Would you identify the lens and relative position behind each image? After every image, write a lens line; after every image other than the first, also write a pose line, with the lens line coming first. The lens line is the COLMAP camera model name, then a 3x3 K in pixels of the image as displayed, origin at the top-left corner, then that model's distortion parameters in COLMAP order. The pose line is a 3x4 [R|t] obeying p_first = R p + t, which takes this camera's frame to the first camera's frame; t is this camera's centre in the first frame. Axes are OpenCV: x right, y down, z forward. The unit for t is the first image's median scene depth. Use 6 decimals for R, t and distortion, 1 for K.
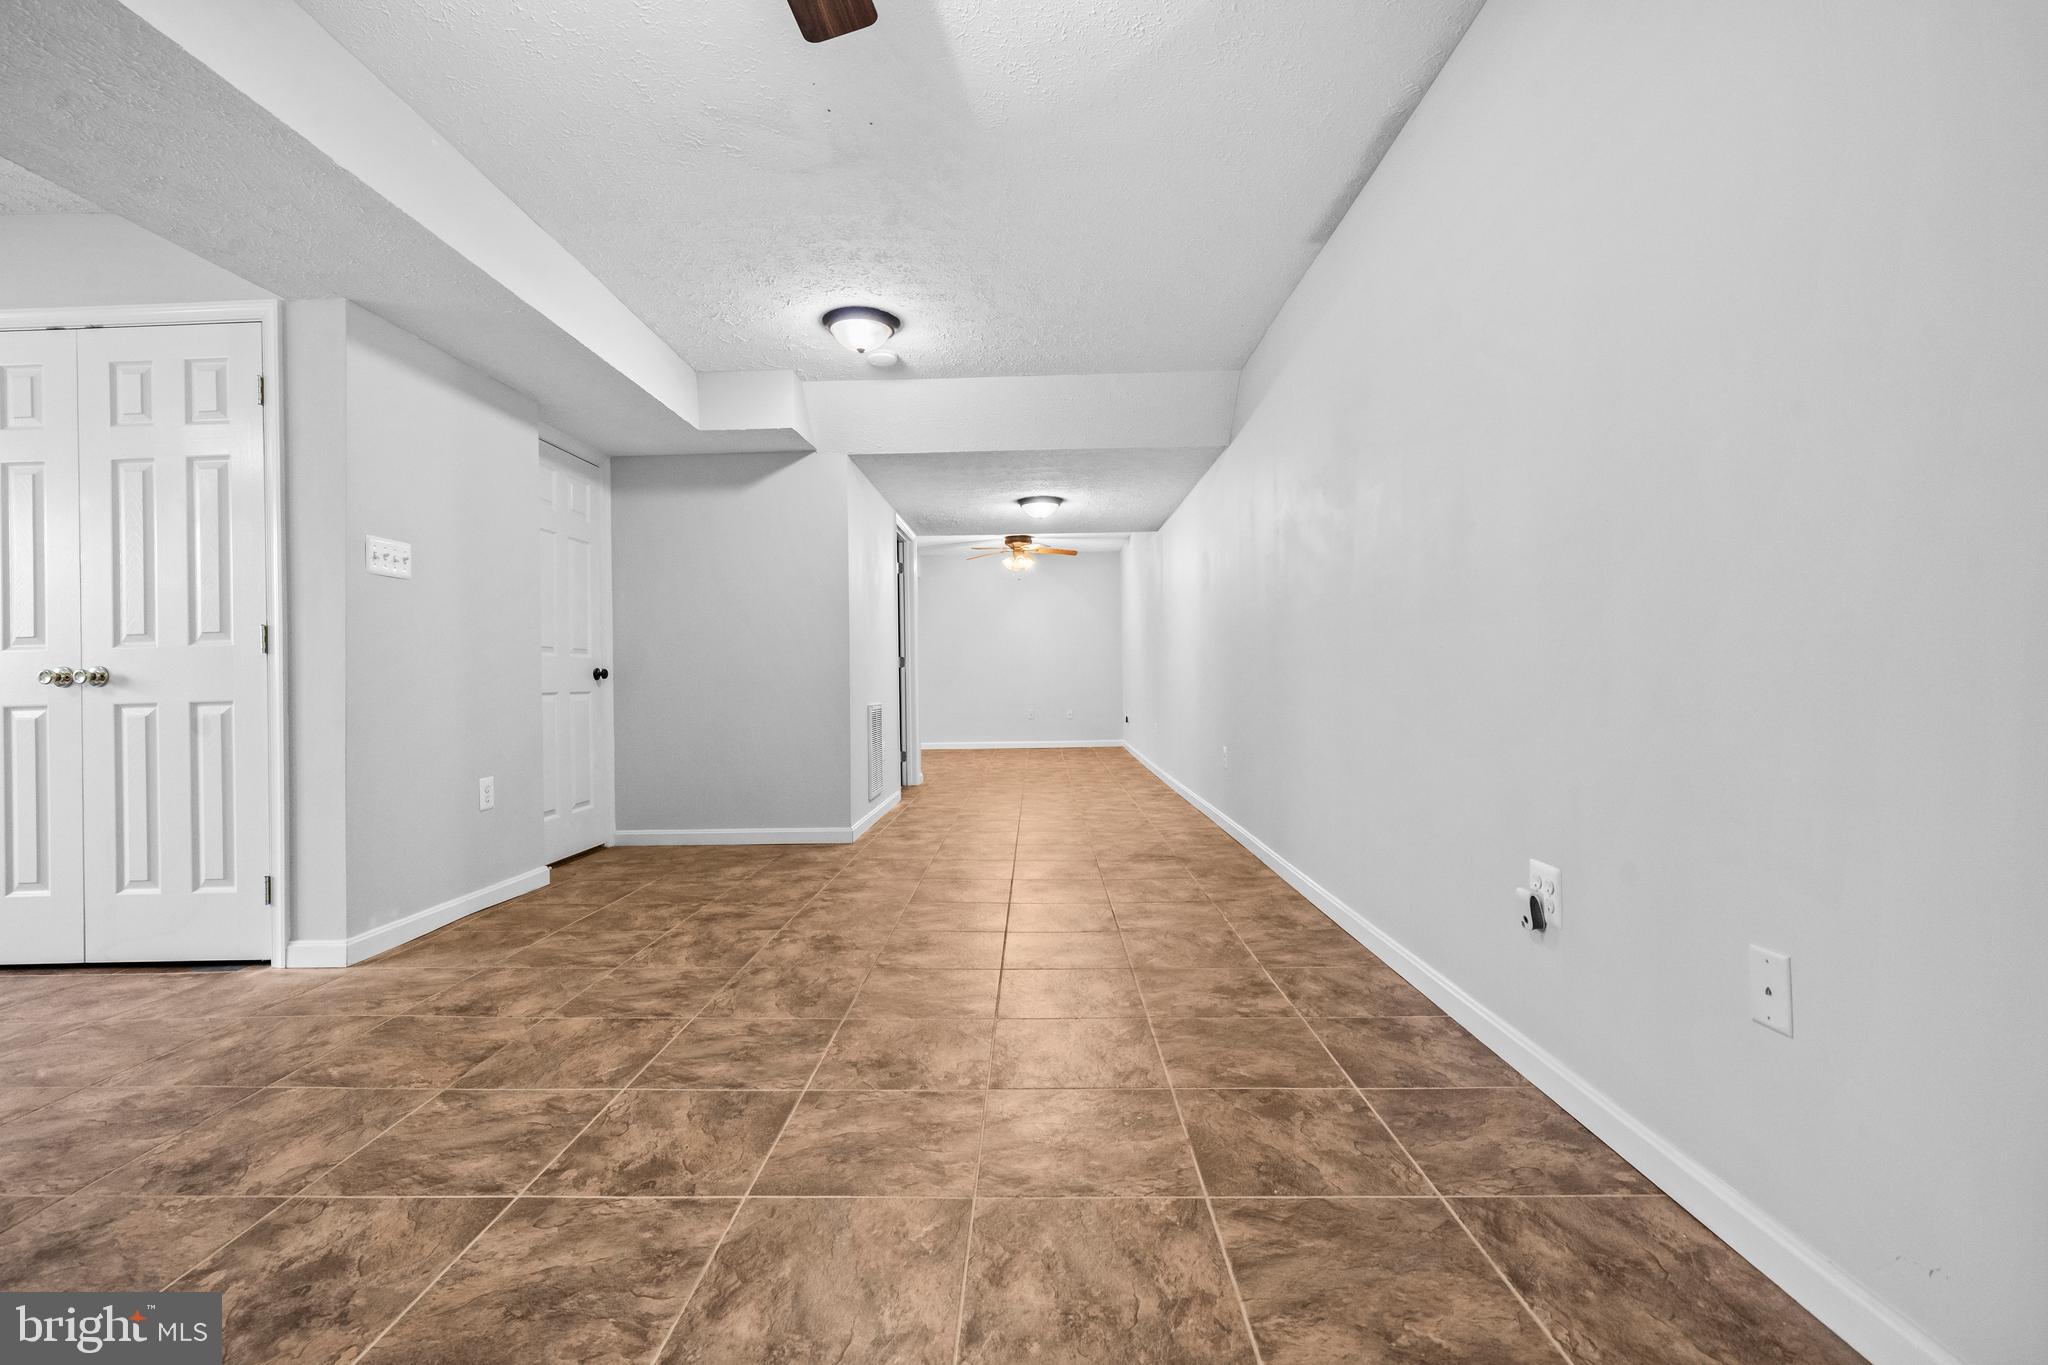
lens RADIAL K [[883.7, 0, 1018.7], [0, 883.7, 668.1], [0, 0, 1]] dist [-0.000648, 0.000497]
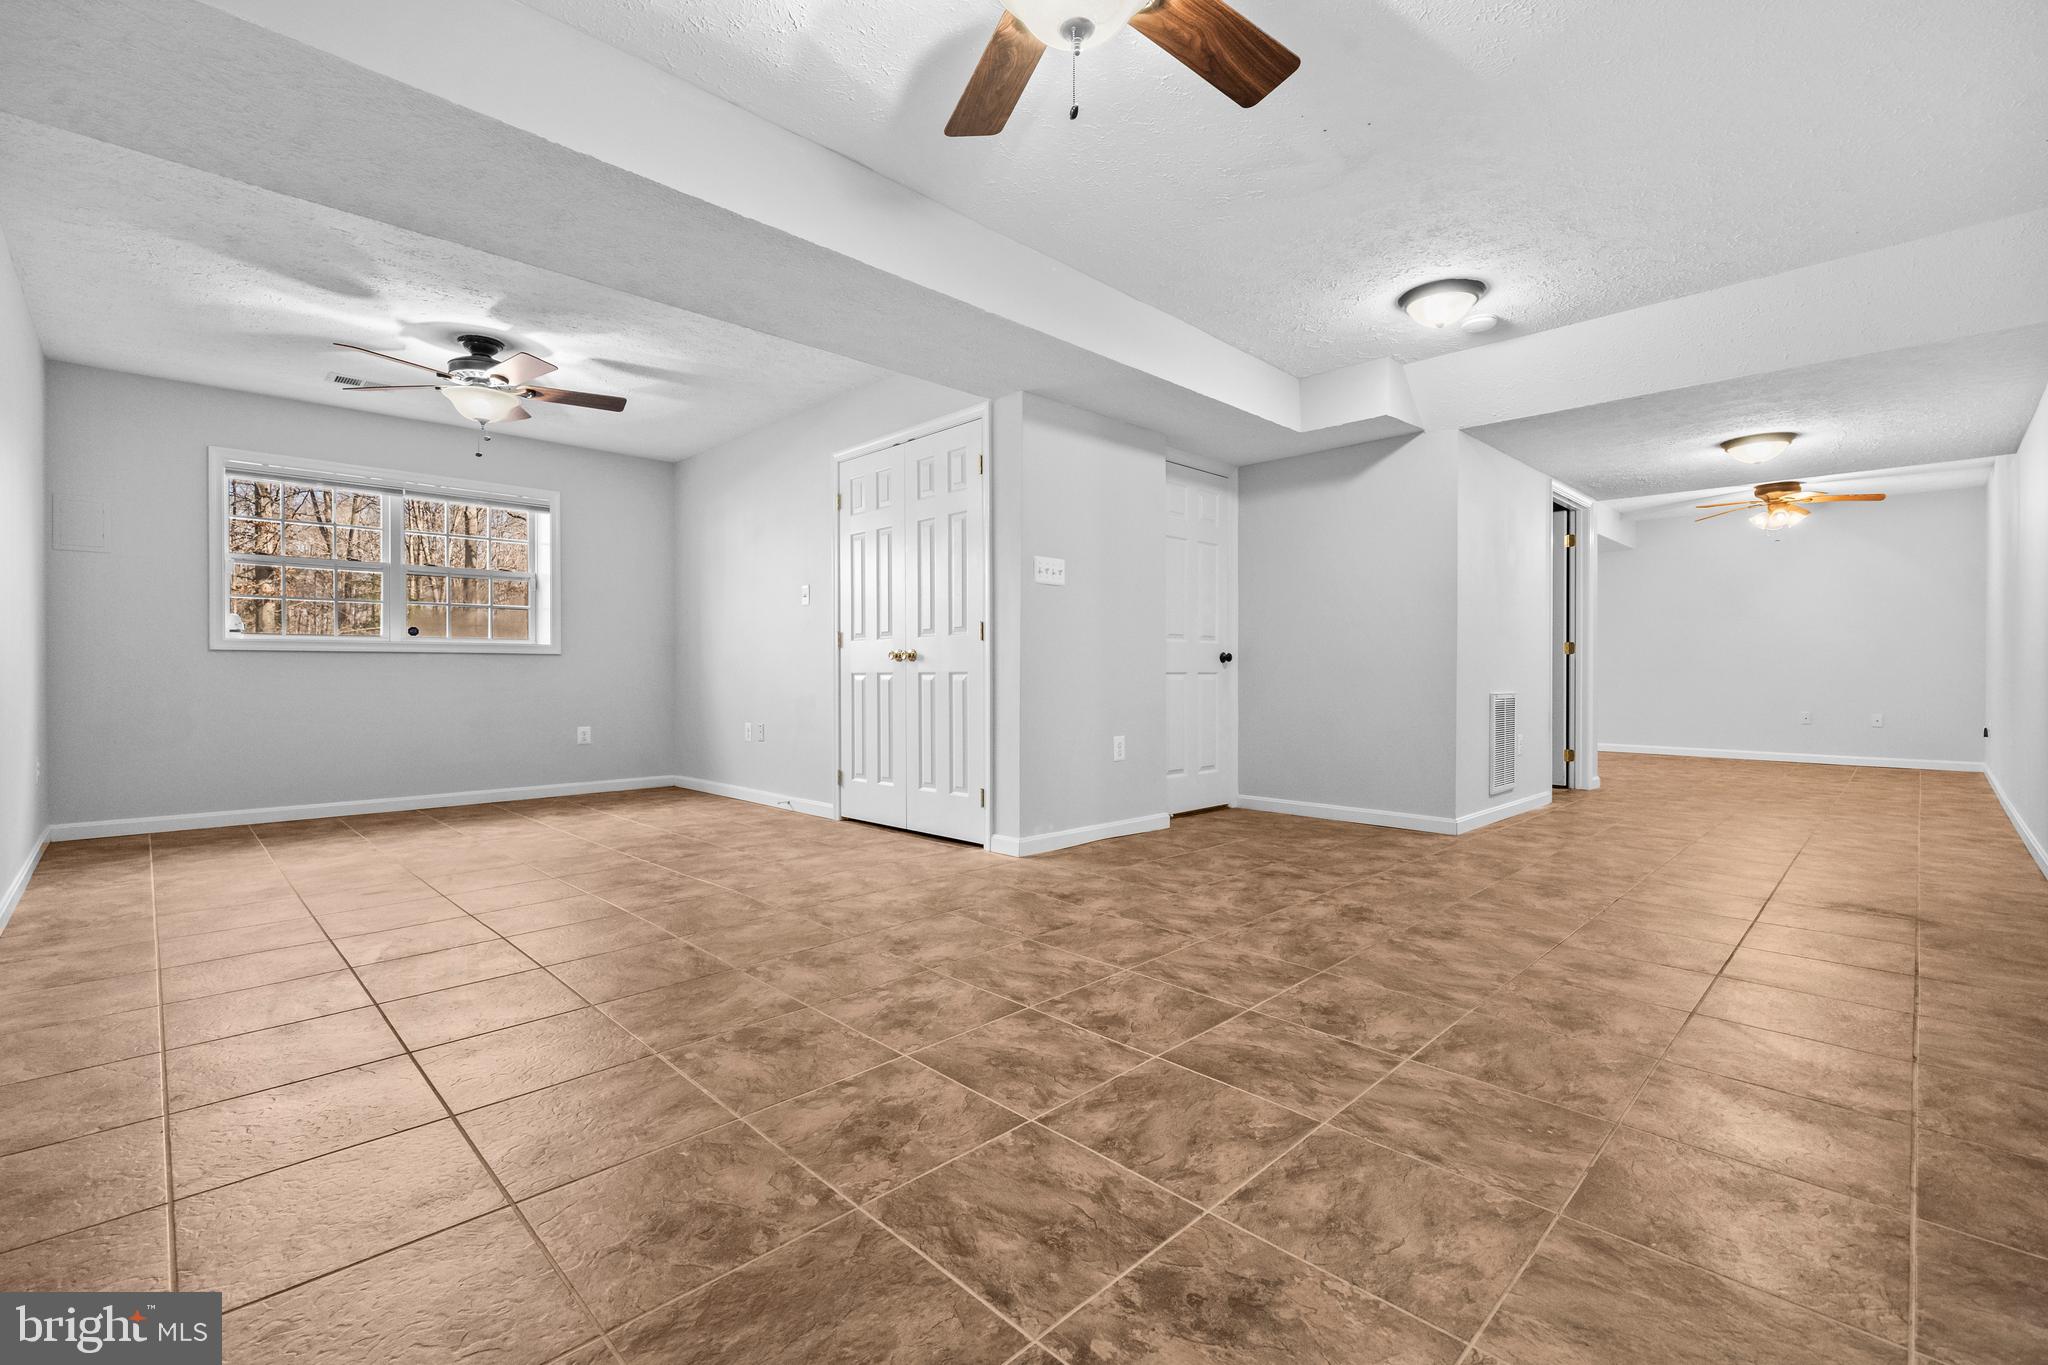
lens RADIAL K [[883.7, 0, 1019.5], [0, 883.7, 676.6], [0, 0, 1]] dist [-0.000648, 0.000497]
pose [[0.718211, 0.022326, -0.695467, 0.232777], [-0.005777, 0.999642, 0.026124, 0.004997], [0.695801, -0.014745, 0.718083, -0.032129]]
